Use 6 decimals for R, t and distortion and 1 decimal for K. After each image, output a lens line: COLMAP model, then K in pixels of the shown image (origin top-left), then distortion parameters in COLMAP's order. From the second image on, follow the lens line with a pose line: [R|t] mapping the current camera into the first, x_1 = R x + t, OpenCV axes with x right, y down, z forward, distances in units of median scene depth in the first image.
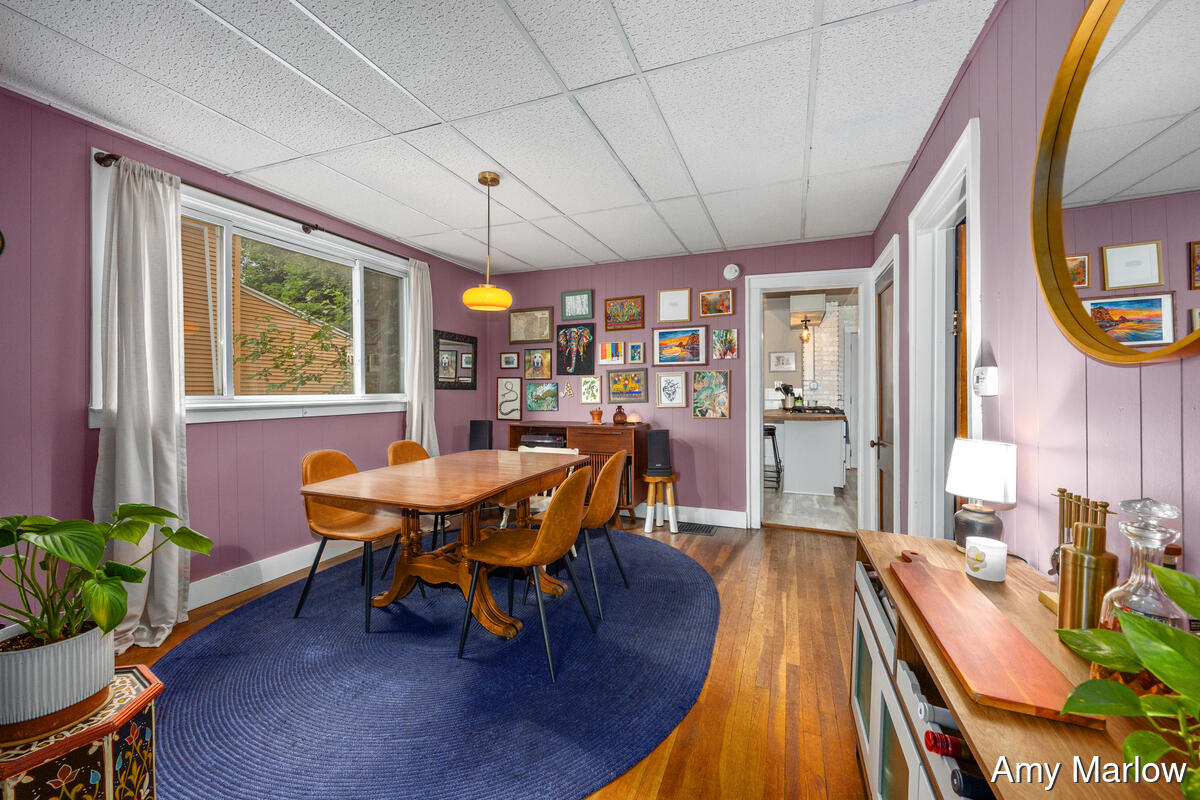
lens RADIAL K [[482.3, 0, 591.4], [0, 482.3, 393.6], [0, 0, 1]] dist [-0.007625, 0.001057]
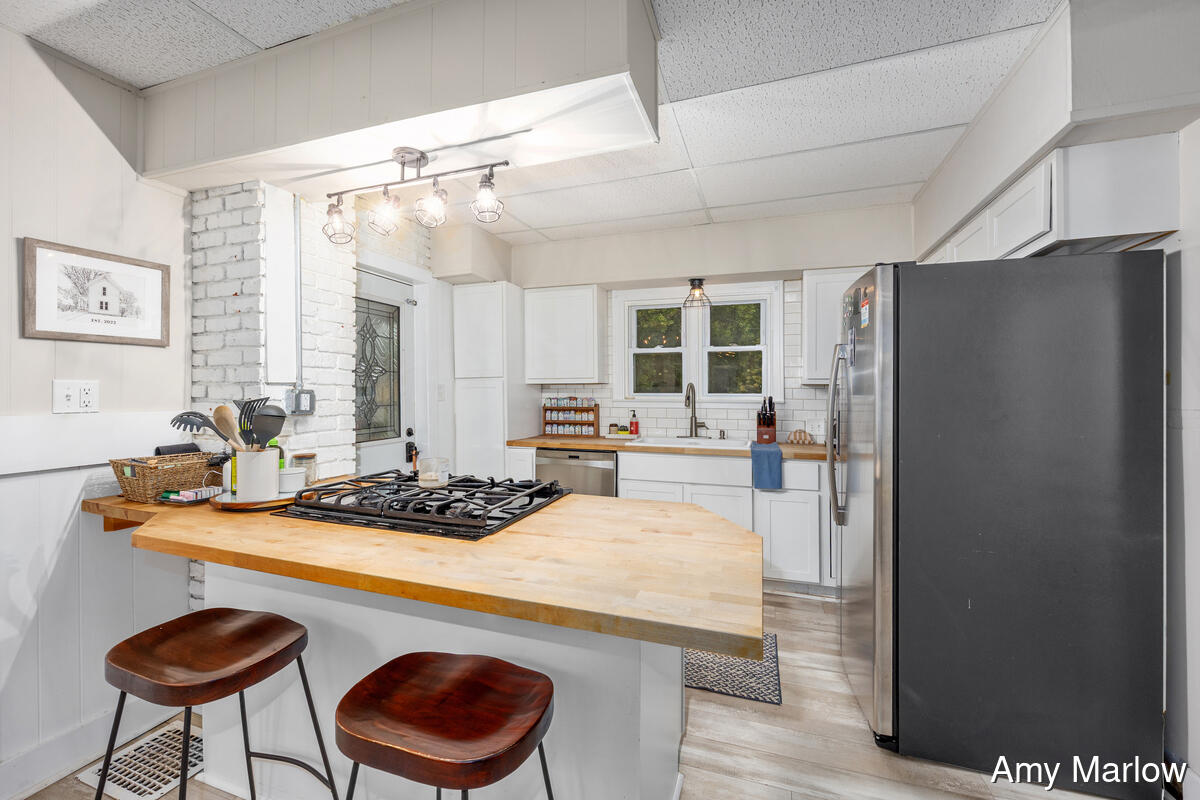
lens RADIAL K [[482.3, 0, 596.1], [0, 482.3, 394.5], [0, 0, 1]] dist [-0.007625, 0.001057]
pose [[-0.057047, -0.002909, 0.998367, 0.247305], [0.001028, 0.999995, 0.002972, -0.031692], [-0.998371, 0.001196, -0.057044, 1.245934]]
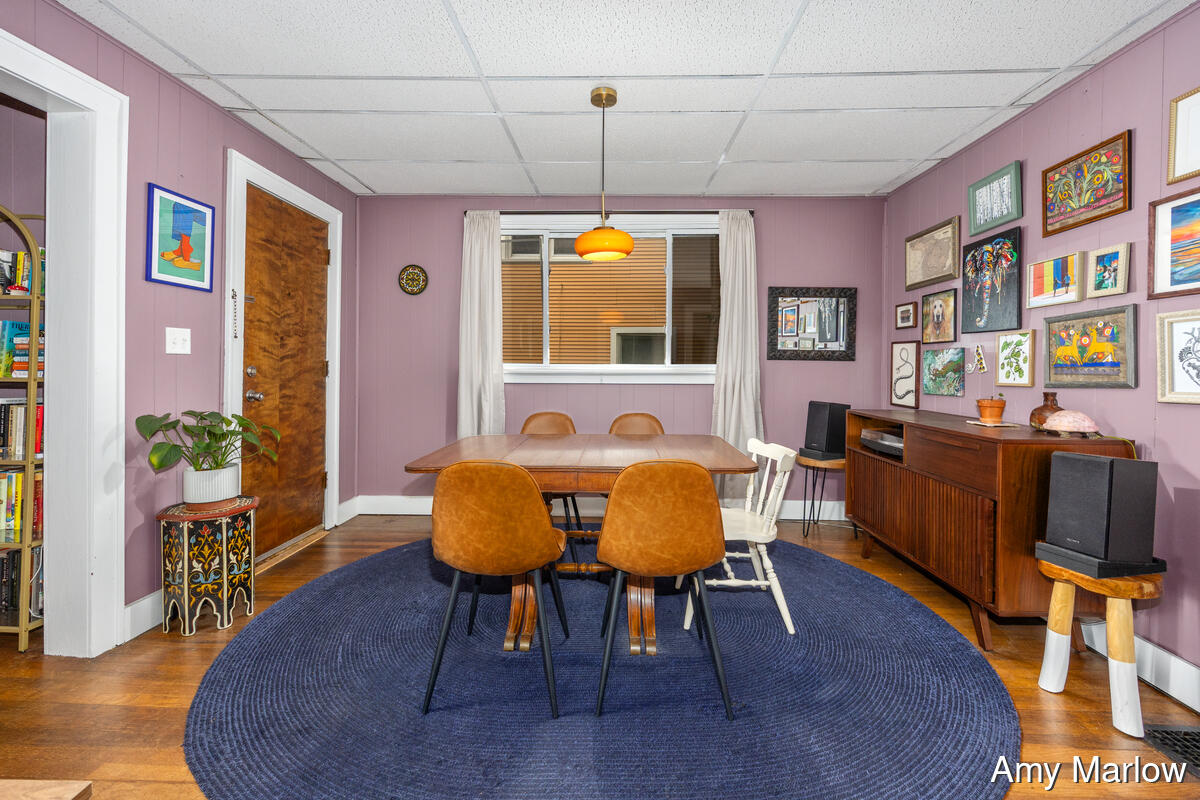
lens RADIAL K [[482.3, 0, 601.0], [0, 482.3, 368.0], [0, 0, 1]] dist [-0.007625, 0.001057]
pose [[0.350410, 0.008619, -0.936557, 0.325487], [-0.015024, 0.999881, 0.003580, 0.006605], [0.936476, 0.012816, 0.350498, 0.419952]]
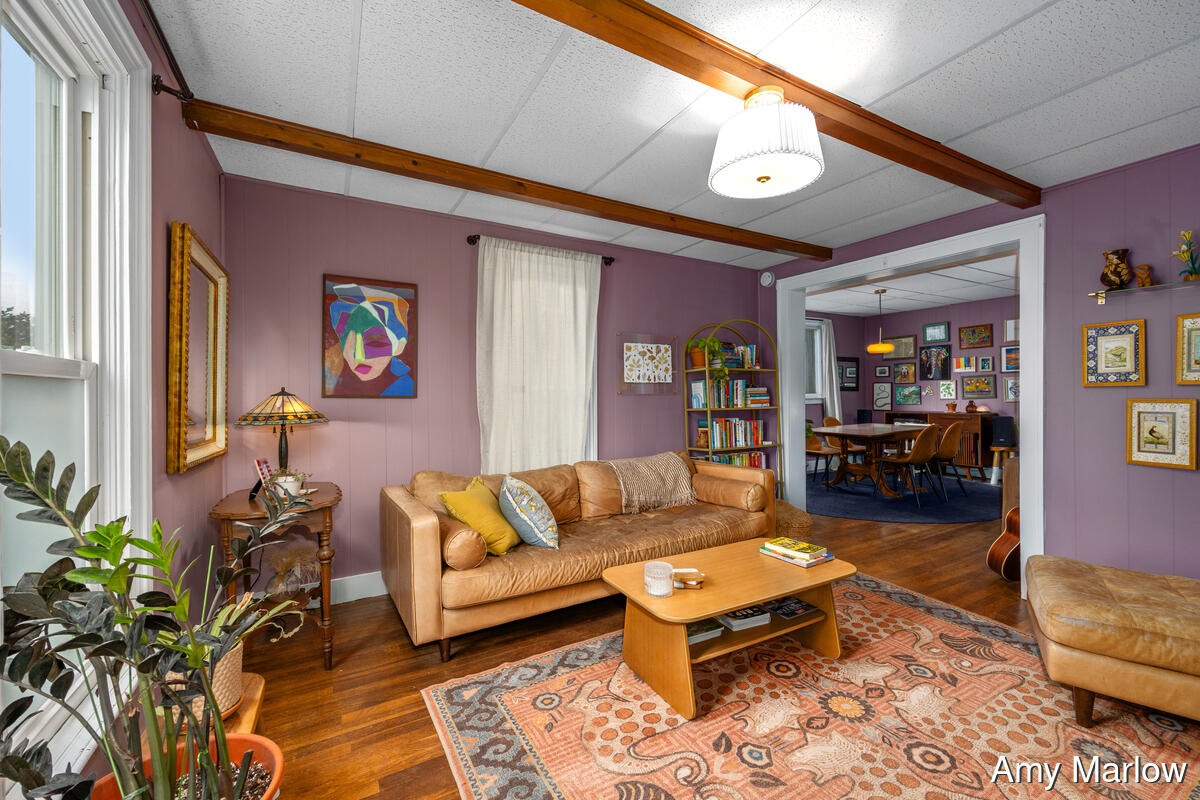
lens RADIAL K [[482.3, 0, 589.3], [0, 482.3, 396.8], [0, 0, 1]] dist [-0.007625, 0.001057]
pose [[0.780137, -0.005297, -0.625586, 0.063369], [0.008985, 0.999956, 0.002738, -0.000678], [0.625544, -0.007757, 0.780150, -0.836278]]
